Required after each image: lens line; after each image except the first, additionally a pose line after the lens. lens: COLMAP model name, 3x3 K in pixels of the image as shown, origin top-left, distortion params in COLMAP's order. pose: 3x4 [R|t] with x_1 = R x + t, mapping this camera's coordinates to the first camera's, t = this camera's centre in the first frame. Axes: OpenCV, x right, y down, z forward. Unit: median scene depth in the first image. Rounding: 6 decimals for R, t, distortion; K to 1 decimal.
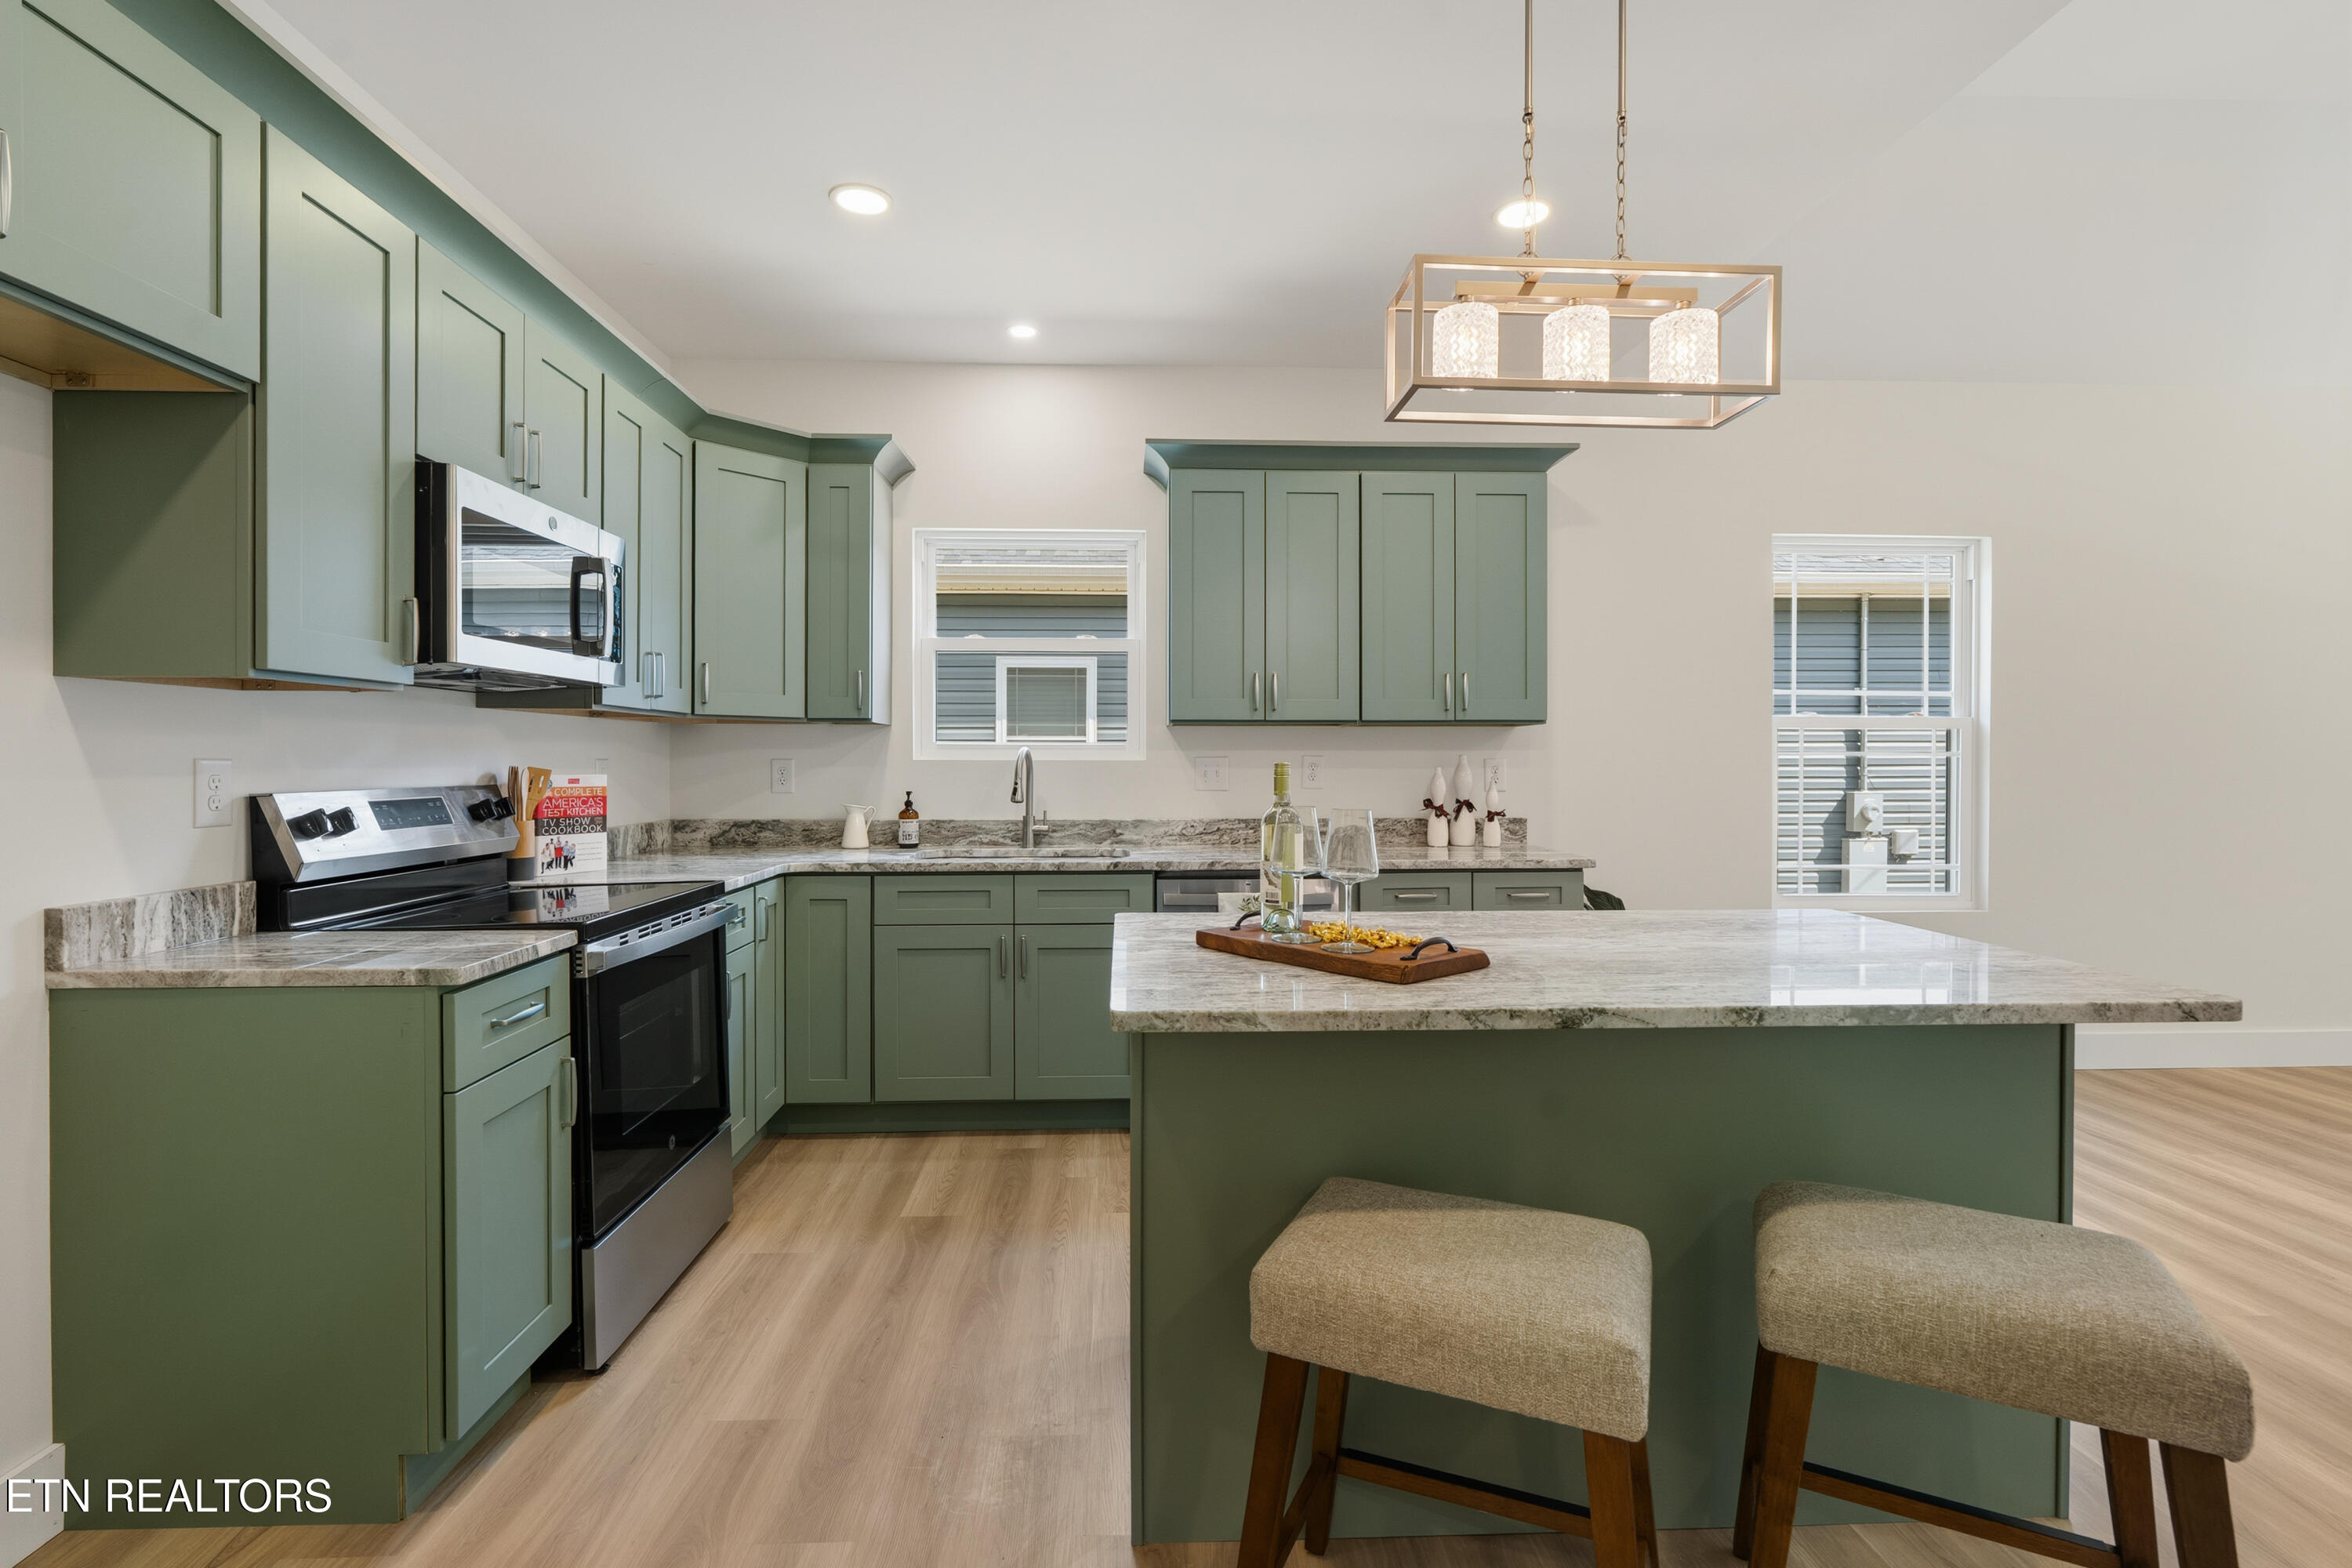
lens RADIAL K [[1081.9, 0, 1176.4], [0, 1081.9, 766.7], [0, 0, 1]] dist [-0.007259, 0.000025]
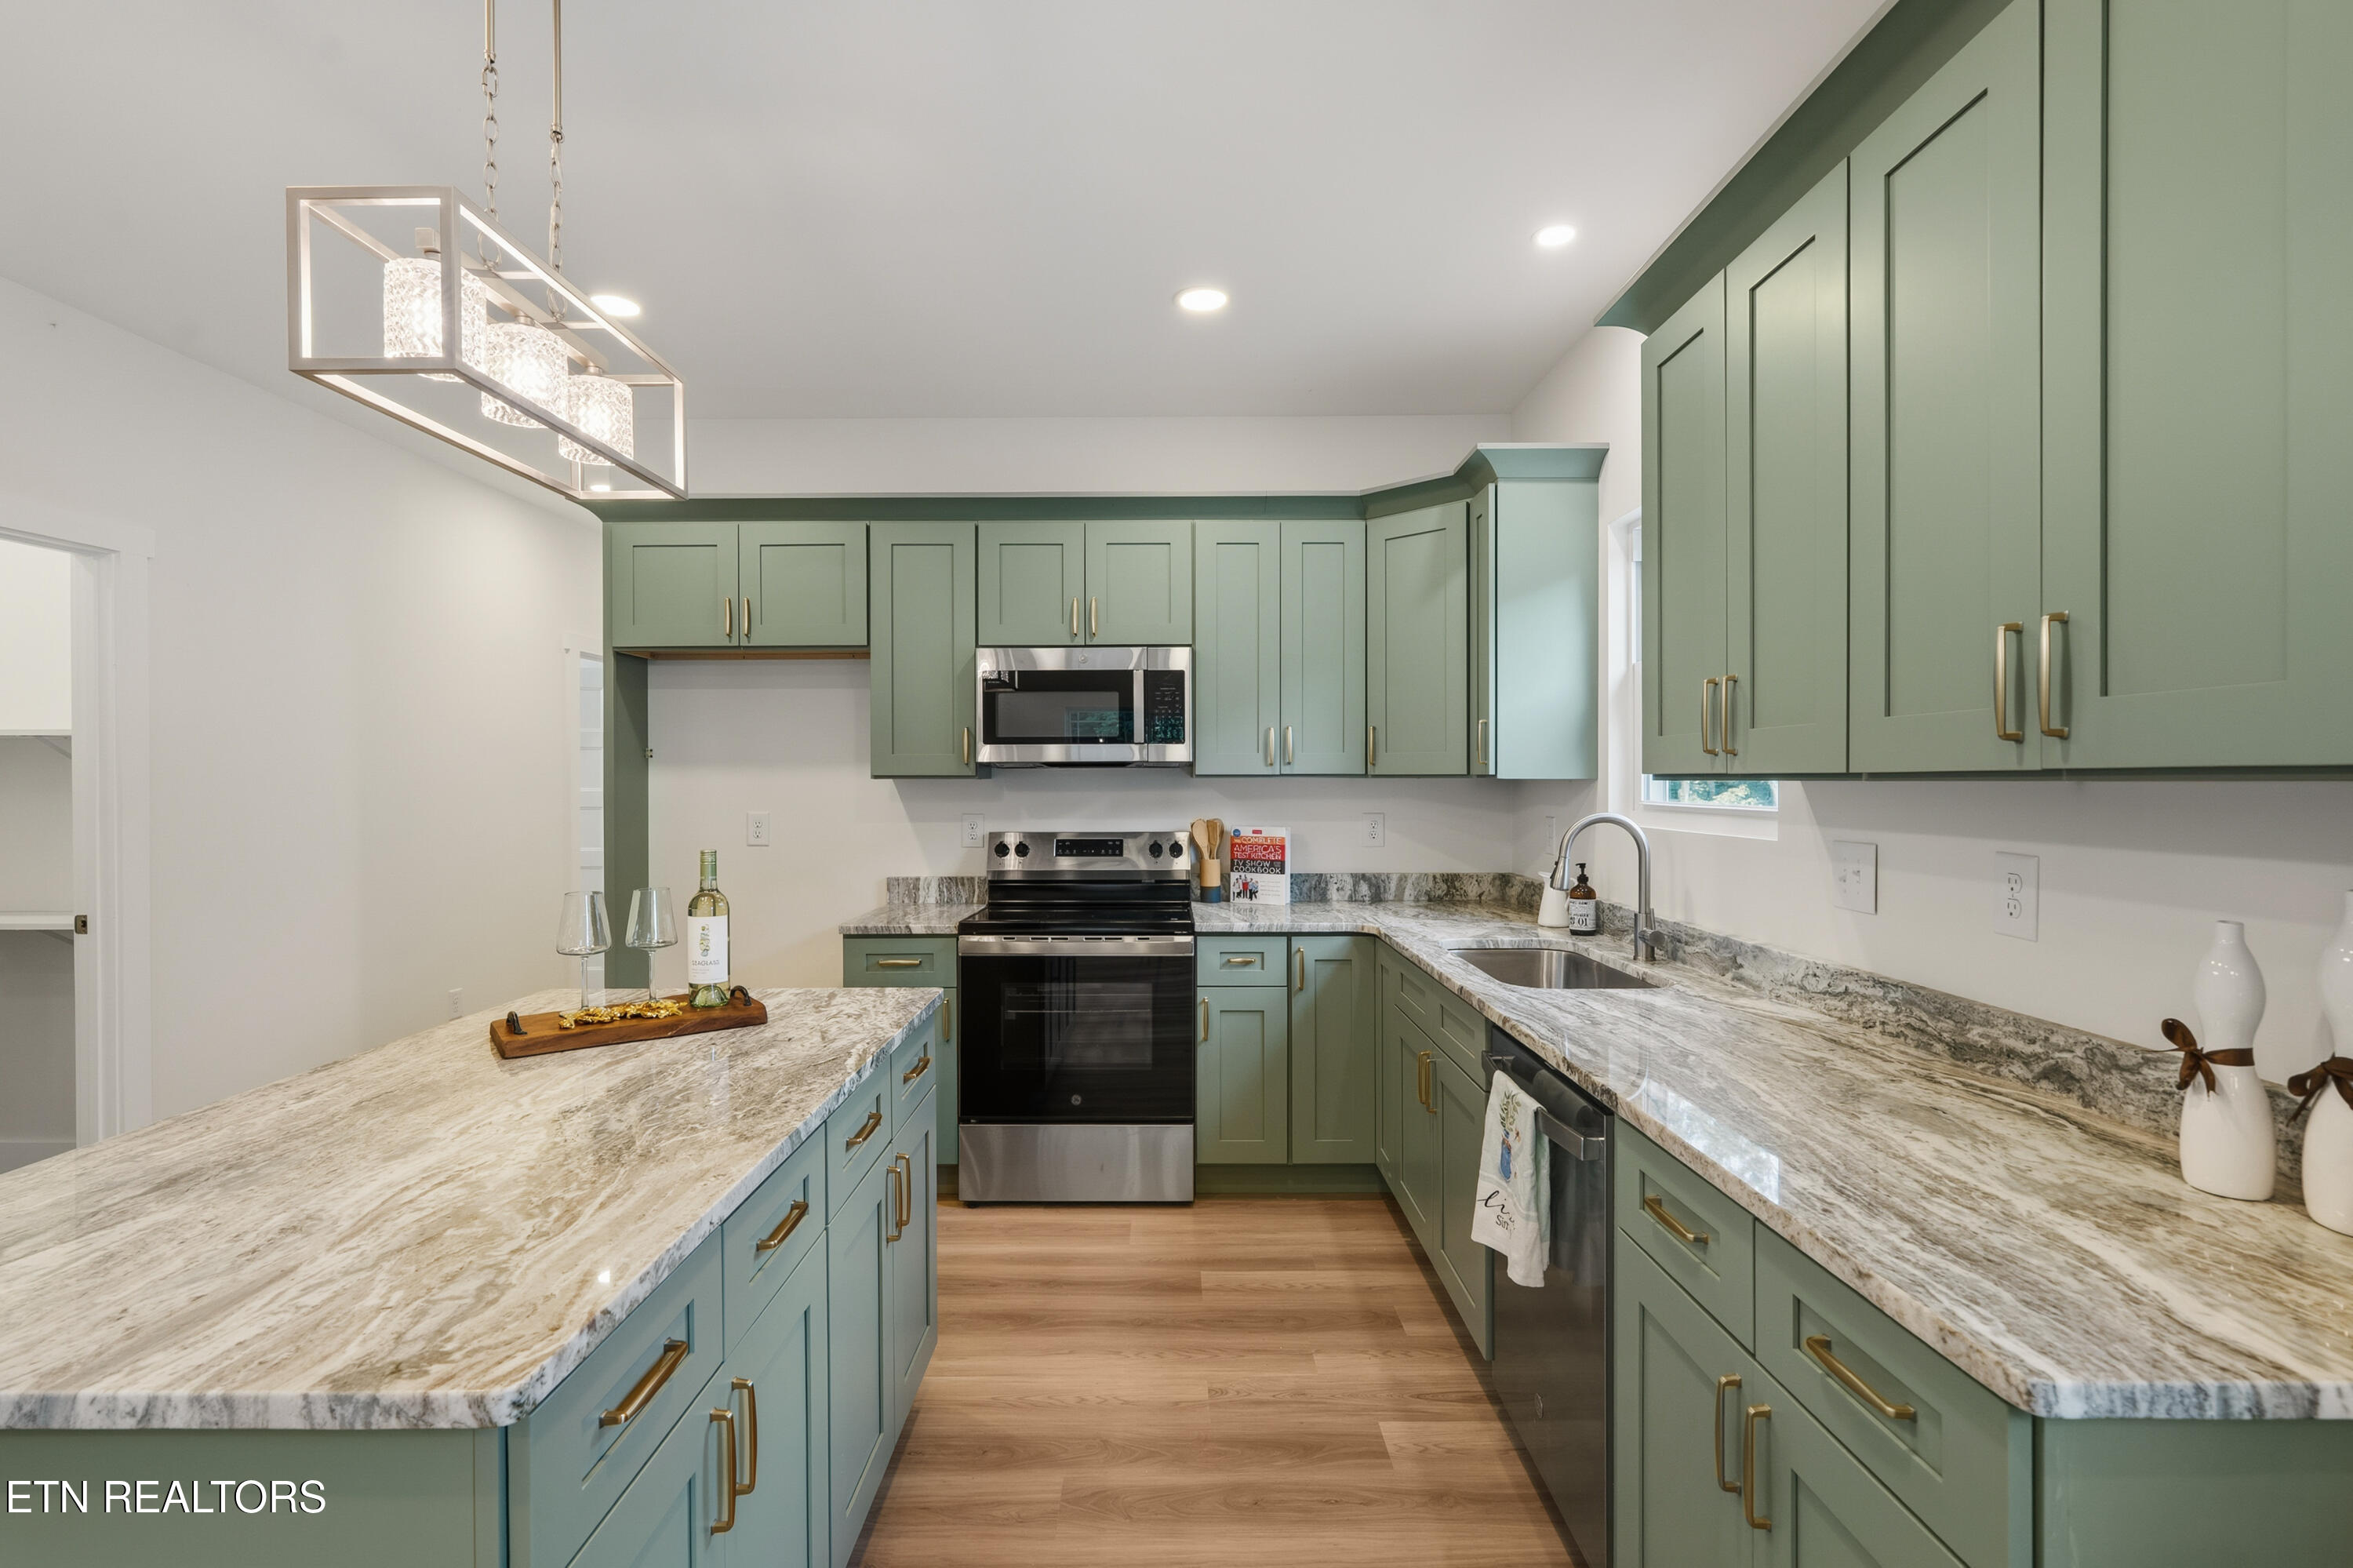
lens RADIAL K [[1082.4, 0, 1177.4], [0, 1082.4, 787.3], [0, 0, 1]] dist [-0.007259, 0.000025]
pose [[-0.049065, 0.006593, -0.998774, 0.709728], [-0.005376, 0.999962, 0.006865, -0.046655], [0.998781, 0.005706, -0.049027, 0.948232]]
